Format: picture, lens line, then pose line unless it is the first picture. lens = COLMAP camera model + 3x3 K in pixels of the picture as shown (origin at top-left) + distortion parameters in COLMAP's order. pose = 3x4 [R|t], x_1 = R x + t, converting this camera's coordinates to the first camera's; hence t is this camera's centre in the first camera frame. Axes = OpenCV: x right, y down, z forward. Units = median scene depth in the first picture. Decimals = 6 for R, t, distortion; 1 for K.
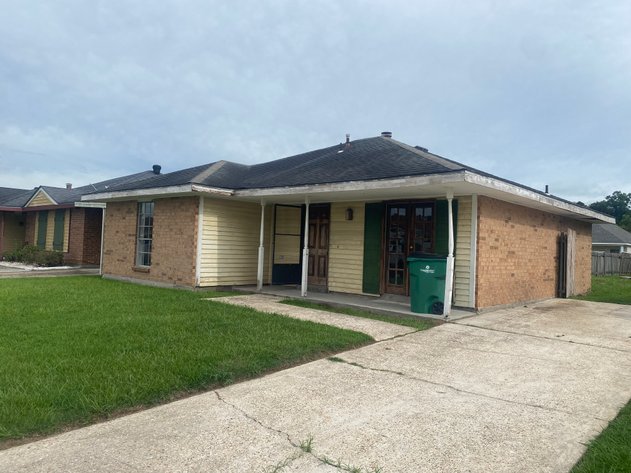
lens RADIAL K [[489.8, 0, 318.5], [0, 489.8, 235.5], [0, 0, 1]] dist [0.032822, -0.010751]
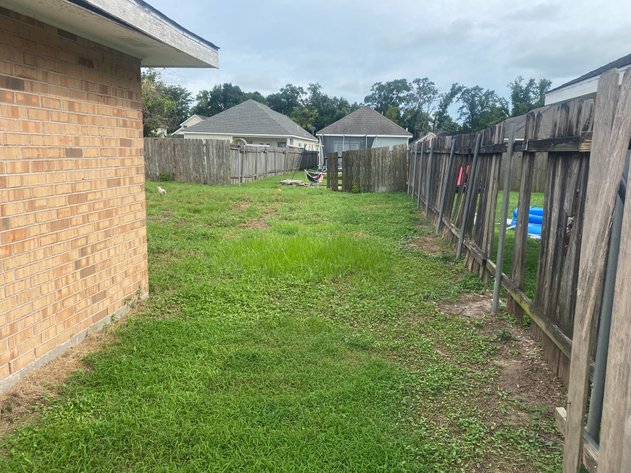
lens RADIAL K [[489.8, 0, 318.5], [0, 489.8, 235.5], [0, 0, 1]] dist [0.032822, -0.010751]
pose [[0.827544, -0.111512, 0.550215, 0.585445], [-0.009369, 0.977195, 0.212139, 0.017758], [-0.561323, -0.180710, 0.807627, 0.870362]]
